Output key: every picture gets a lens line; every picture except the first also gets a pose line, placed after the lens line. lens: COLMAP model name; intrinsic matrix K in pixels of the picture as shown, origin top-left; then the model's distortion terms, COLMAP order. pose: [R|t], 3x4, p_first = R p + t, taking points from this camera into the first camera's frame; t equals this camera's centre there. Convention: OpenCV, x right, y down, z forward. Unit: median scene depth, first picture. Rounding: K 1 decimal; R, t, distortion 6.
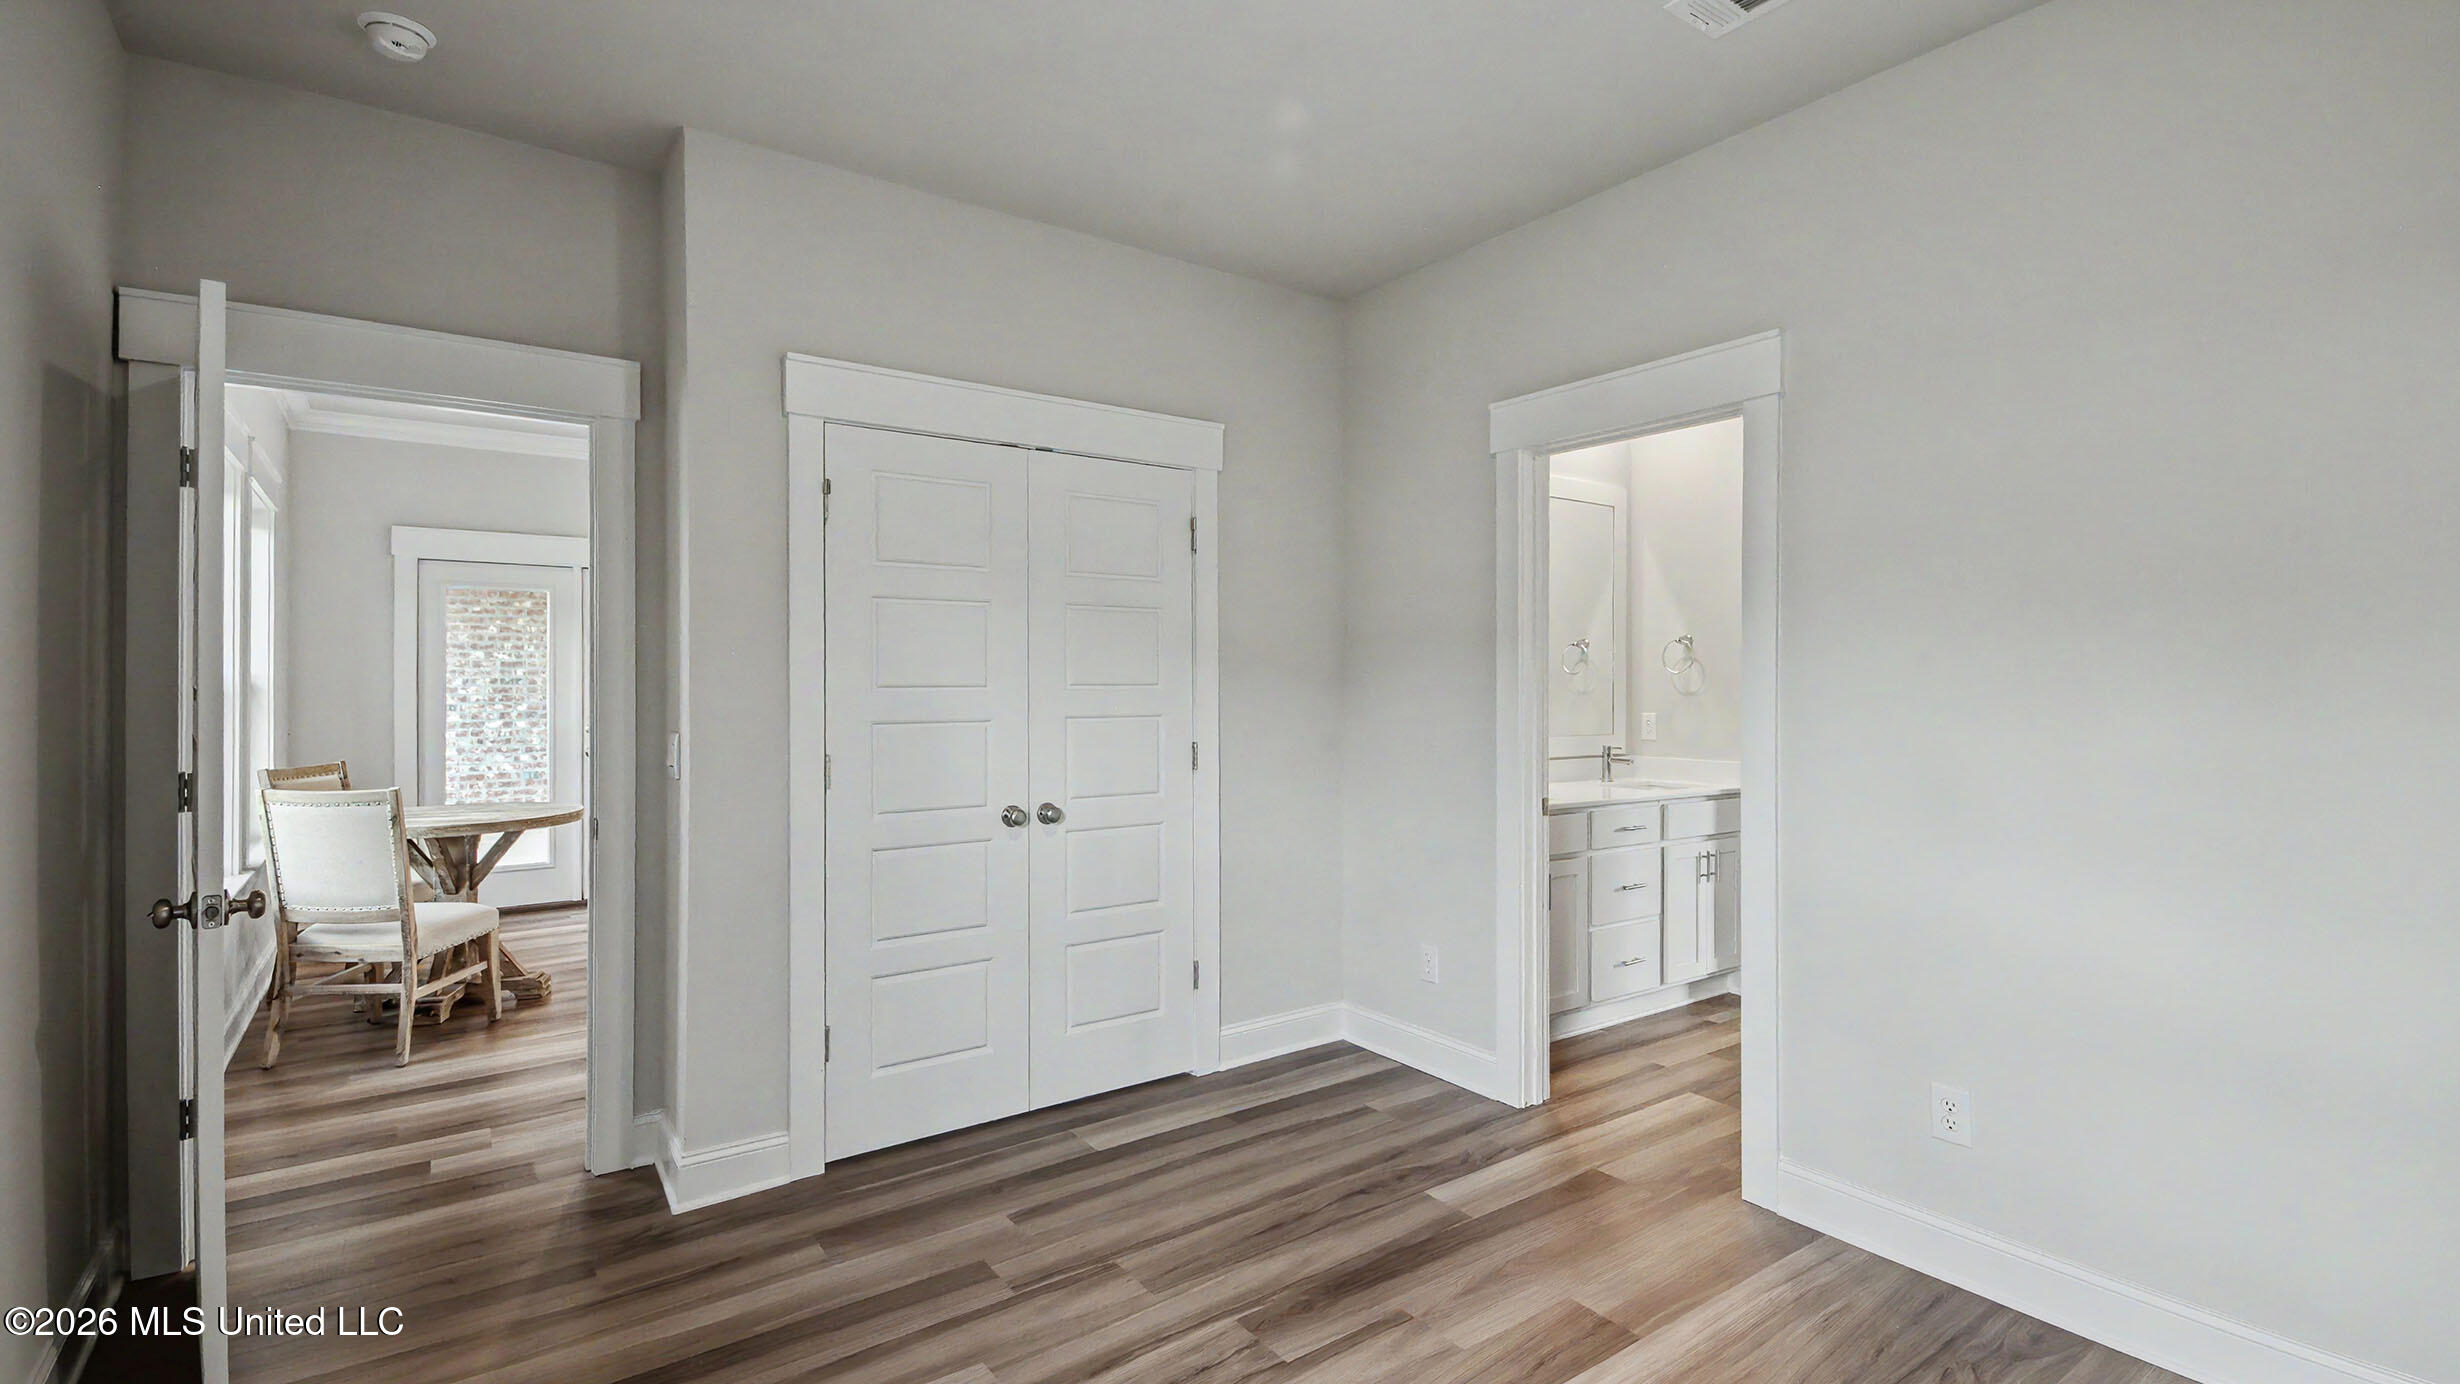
lens RADIAL K [[1069.5, 0, 1208.4], [0, 1069.5, 688.4], [0, 0, 1]] dist [0.038763, -0.003666]
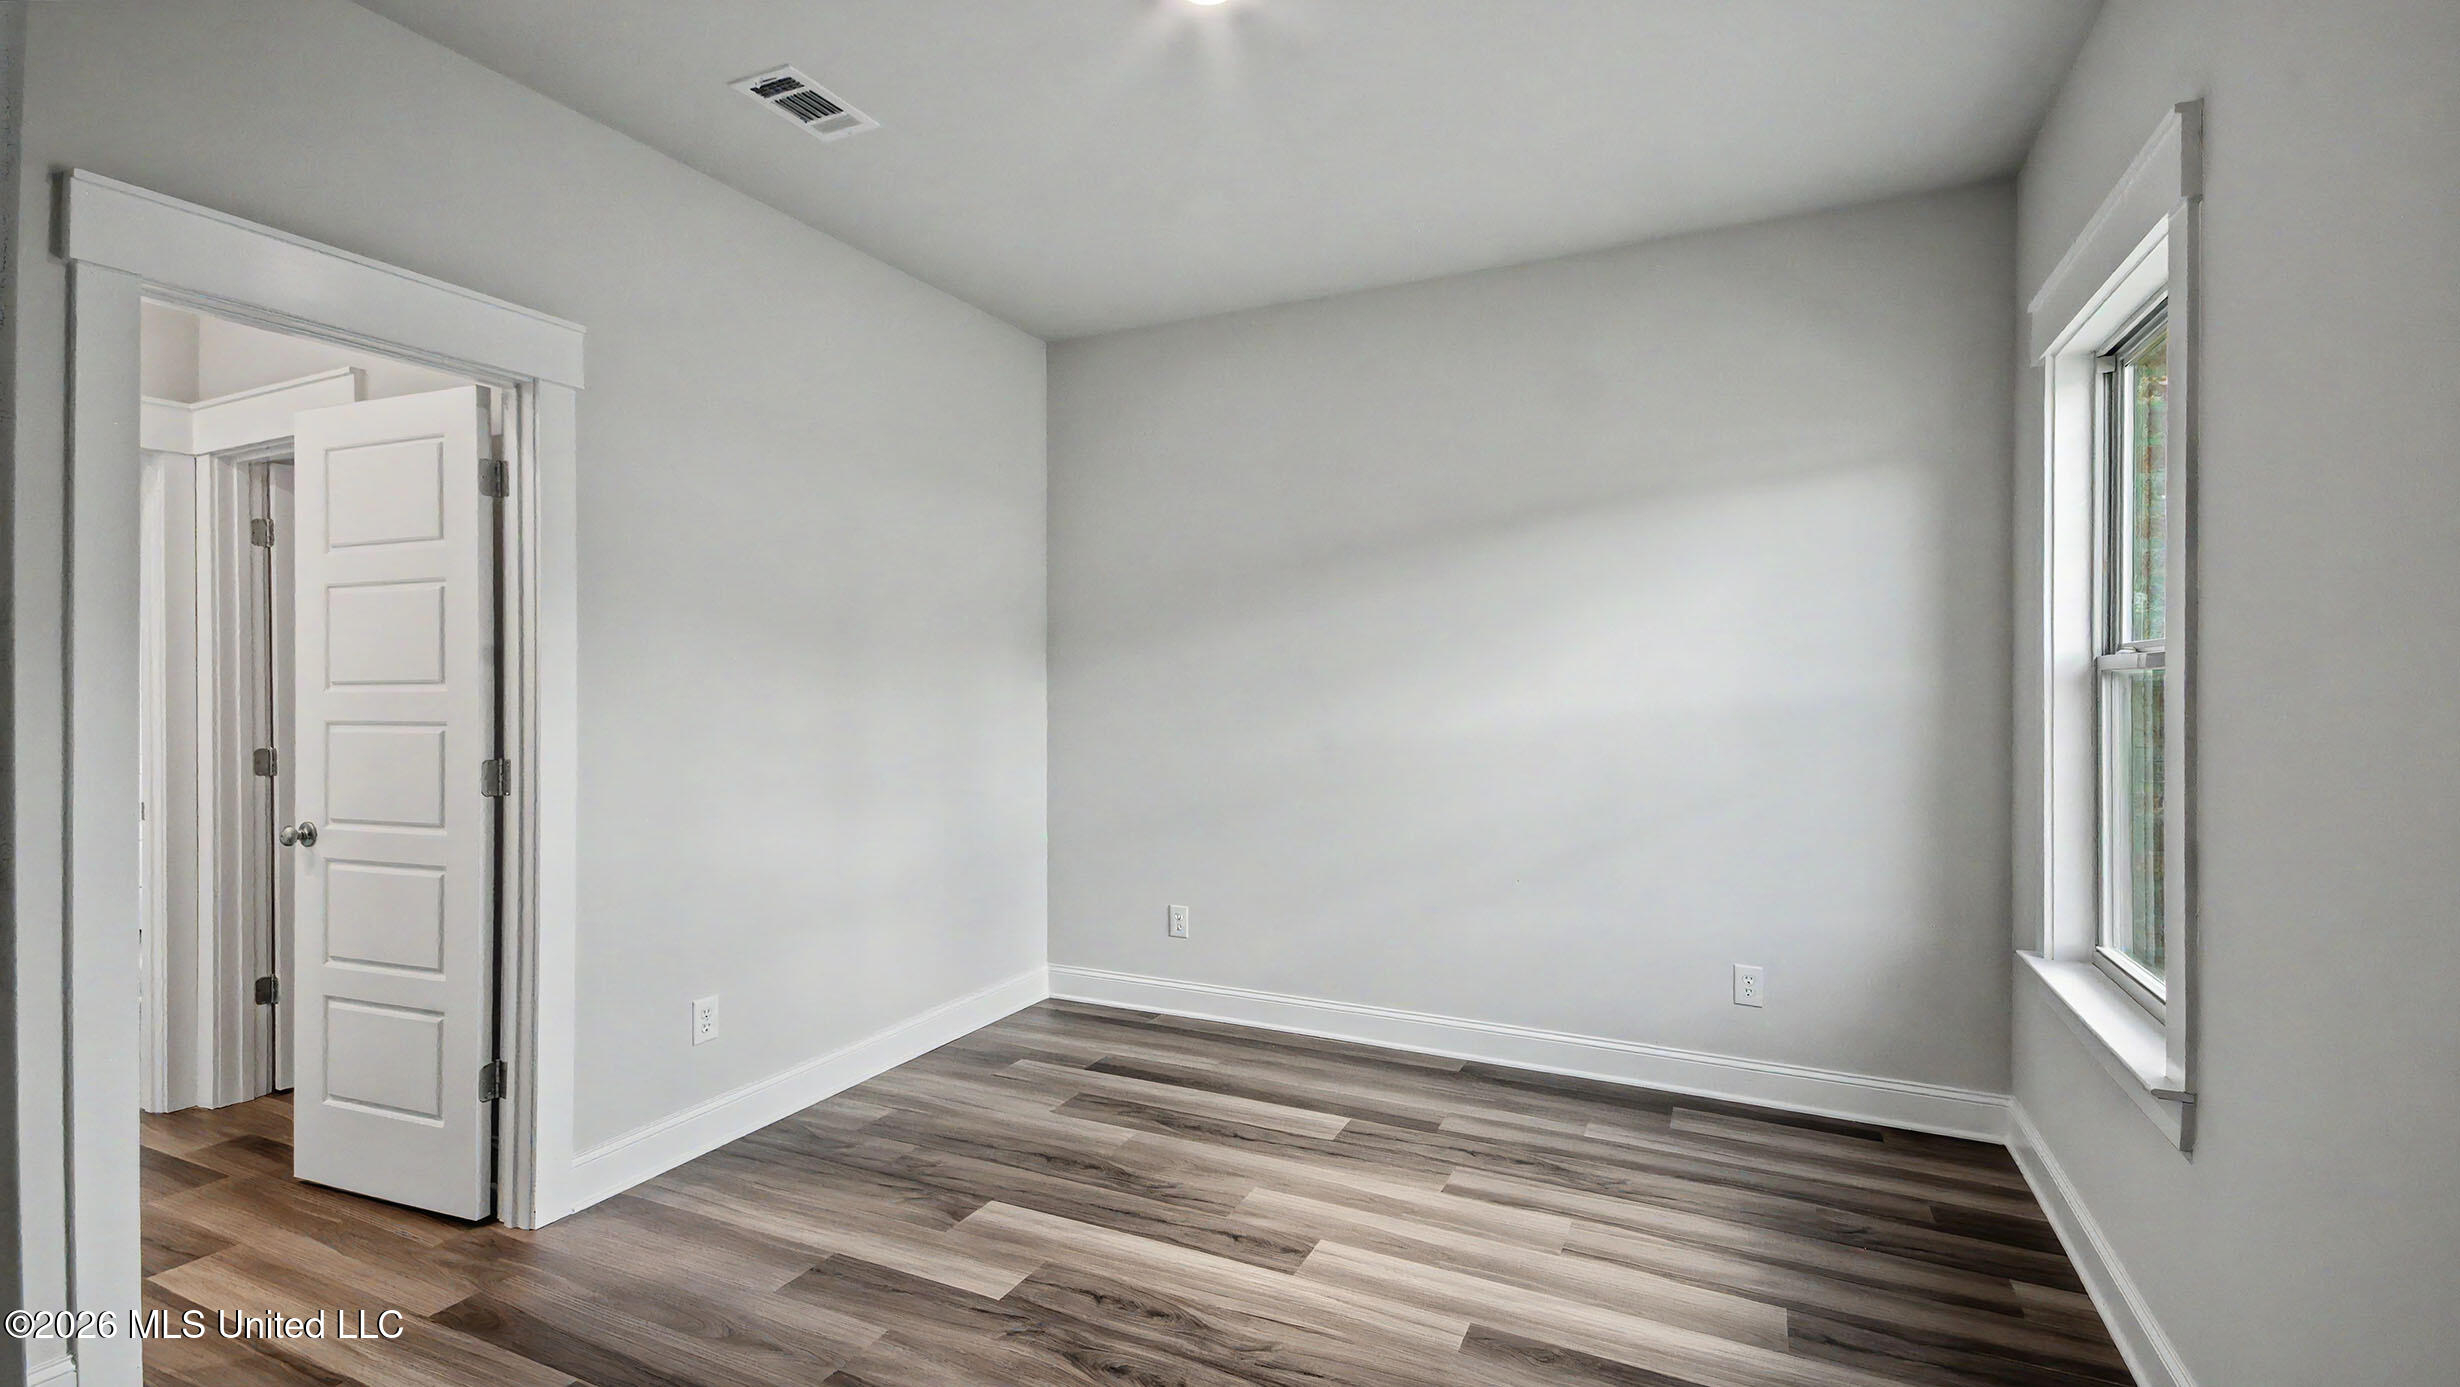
lens RADIAL K [[1102.9, 0, 1227.7], [0, 1102.9, 679.7], [0, 0, 1]] dist [0.021098, 0.000074]
pose [[-0.512260, 0.004250, 0.858820, -0.774714], [0.002286, 0.999991, -0.003585, -0.008591], [-0.858827, 0.000126, -0.512265, 1.154385]]
